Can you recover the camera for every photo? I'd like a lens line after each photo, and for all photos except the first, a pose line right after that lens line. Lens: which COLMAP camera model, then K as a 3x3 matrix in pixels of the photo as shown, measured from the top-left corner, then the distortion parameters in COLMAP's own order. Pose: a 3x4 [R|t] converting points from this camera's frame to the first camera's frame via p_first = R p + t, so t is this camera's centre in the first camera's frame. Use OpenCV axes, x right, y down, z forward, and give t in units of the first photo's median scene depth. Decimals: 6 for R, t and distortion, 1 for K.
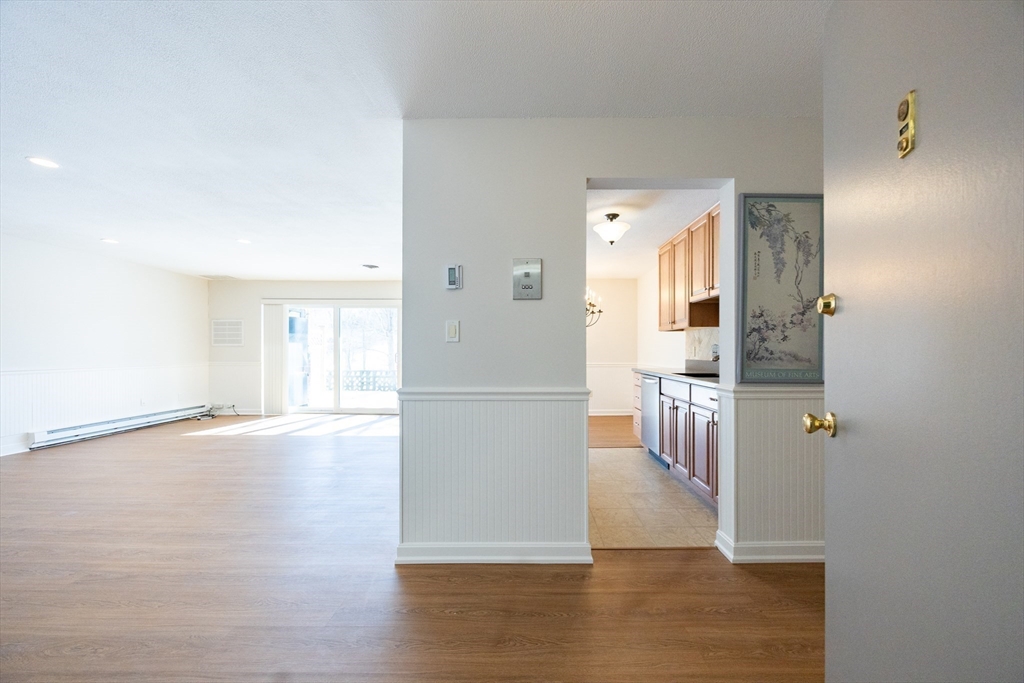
lens RADIAL K [[399.4, 0, 523.7], [0, 399.4, 350.5], [0, 0, 1]] dist [-0.001292, 0.000007]
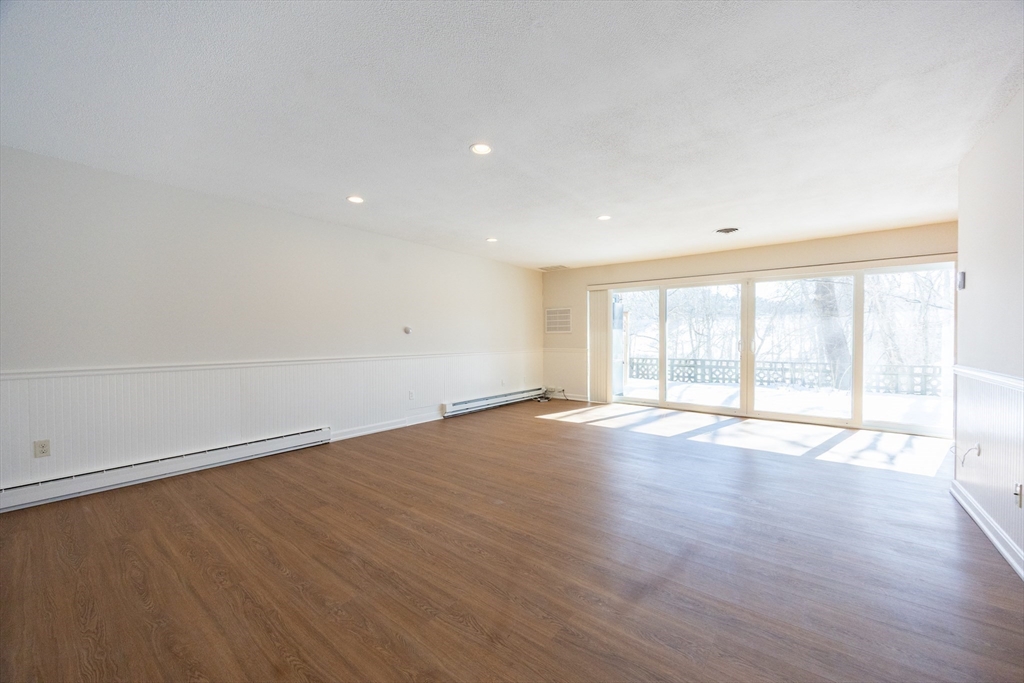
lens RADIAL K [[394.4, 0, 512.0], [0, 394.4, 341.5], [0, 0, 1]] dist [-0.008450, -0.000080]
pose [[0.794856, 0.002825, -0.606792, -0.230698], [0.004120, 0.999941, 0.010052, -0.000338], [0.606785, -0.010490, 0.794797, 0.110013]]
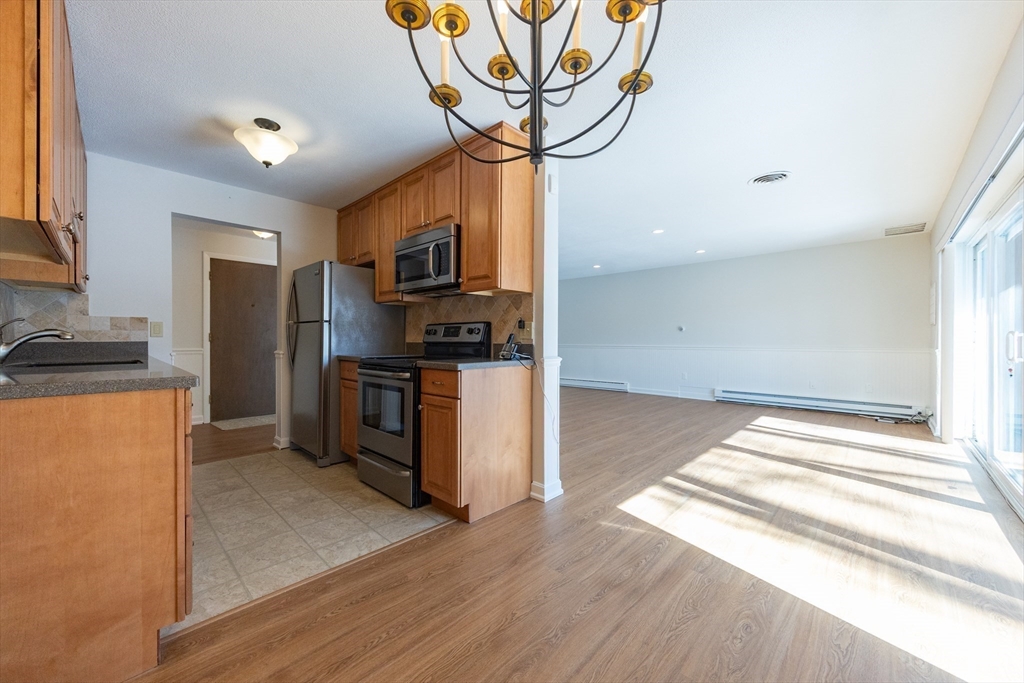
lens RADIAL K [[388.6, 0, 516.6], [0, 388.6, 342.3], [0, 0, 1]] dist [-0.000485, 0.000122]
pose [[-0.681640, 0.004848, -0.731671, 0.243681], [0.000038, 0.999978, 0.006591, 0.014523], [0.731687, 0.004465, -0.681626, 1.035199]]
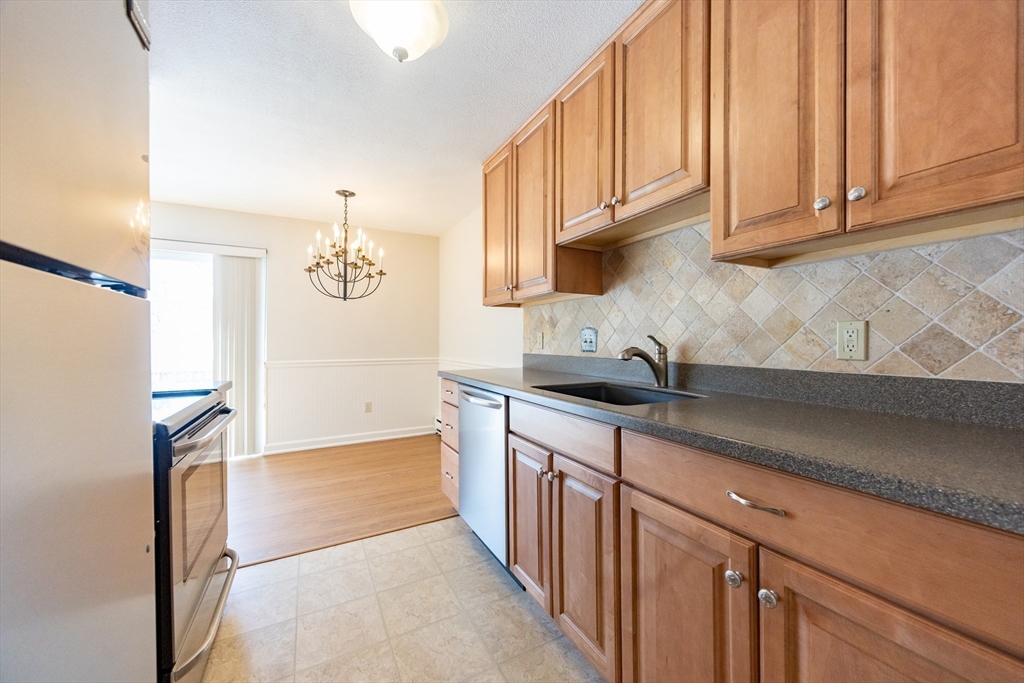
lens RADIAL K [[388.6, 0, 516.6], [0, 388.6, 342.3], [0, 0, 1]] dist [-0.000485, 0.000122]
pose [[0.876092, -0.000208, 0.482143, 0.082413], [-0.000994, 0.999997, 0.002238, 0.002839], [-0.482142, -0.002440, 0.876089, 0.369213]]
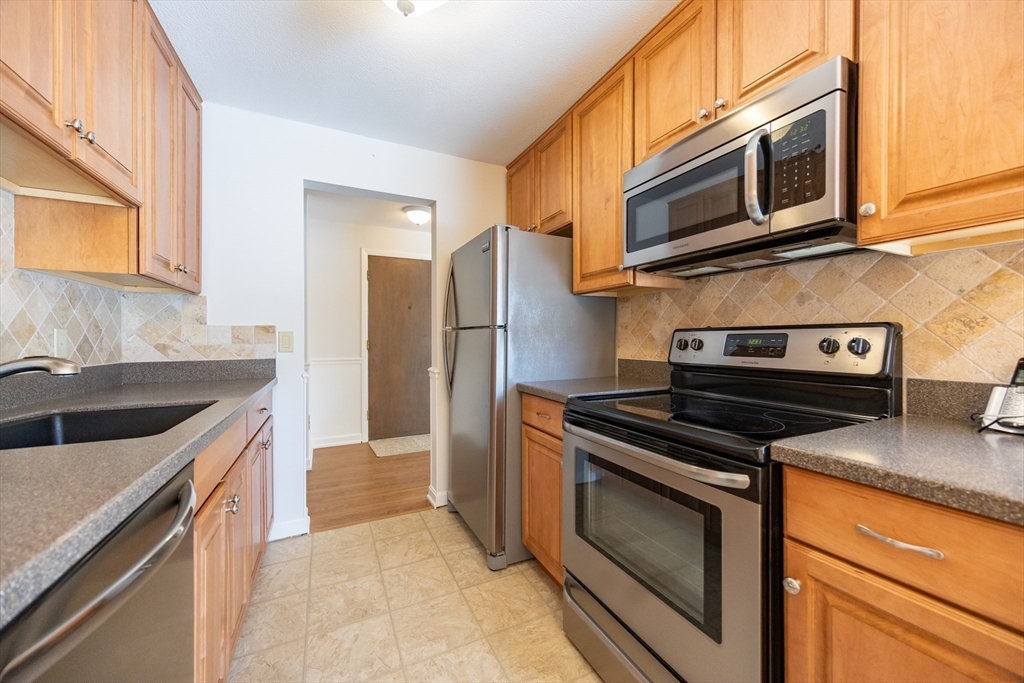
lens RADIAL K [[388.6, 0, 516.6], [0, 388.6, 342.3], [0, 0, 1]] dist [-0.000485, 0.000122]
pose [[-0.891786, 0.007272, -0.452400, 0.166916], [0.004148, 0.999960, 0.007898, 0.000018], [0.452439, 0.005167, -0.891780, 0.780546]]
